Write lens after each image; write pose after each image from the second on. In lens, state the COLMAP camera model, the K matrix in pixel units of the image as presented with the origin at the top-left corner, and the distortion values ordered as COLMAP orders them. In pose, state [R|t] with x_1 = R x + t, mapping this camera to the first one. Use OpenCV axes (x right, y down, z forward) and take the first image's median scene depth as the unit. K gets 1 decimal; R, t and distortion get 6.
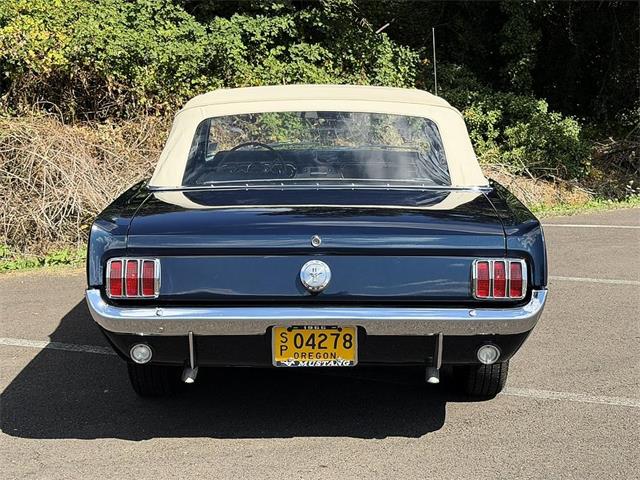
lens RADIAL K [[1097.3, 0, 320.0], [0, 1097.3, 240.0], [0, 0, 1]] dist [0.150152, -0.095170]
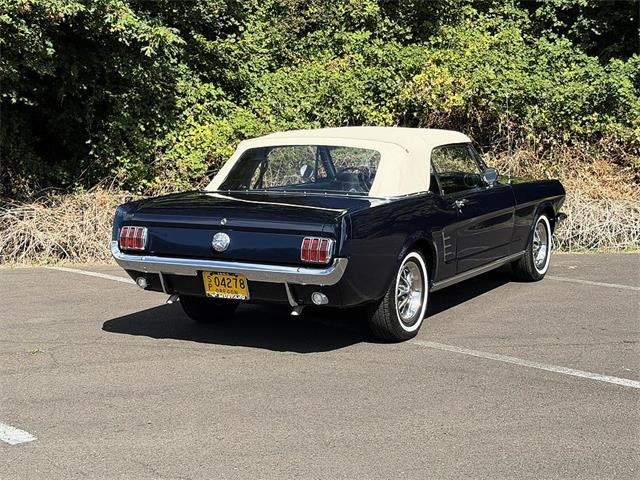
lens RADIAL K [[1097.3, 0, 320.0], [0, 1097.3, 240.0], [0, 0, 1]] dist [0.150152, -0.095170]
pose [[0.886143, 0.050314, -0.460672, 0.161422], [-0.064614, 0.997793, -0.015313, 0.008078], [0.458885, 0.043336, 0.887438, -0.074944]]
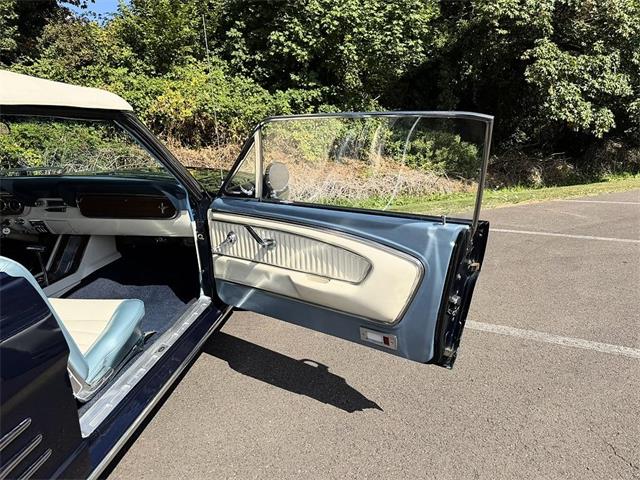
lens RADIAL K [[457.8, 0, 321.1], [0, 457.8, 248.8], [0, 0, 1]] dist [0.049055, -0.065806]
pose [[0.994416, 0.021026, -0.103417, 0.065828], [-0.009665, 0.993977, 0.109159, -0.021979], [0.105090, -0.107550, 0.988630, 0.216584]]
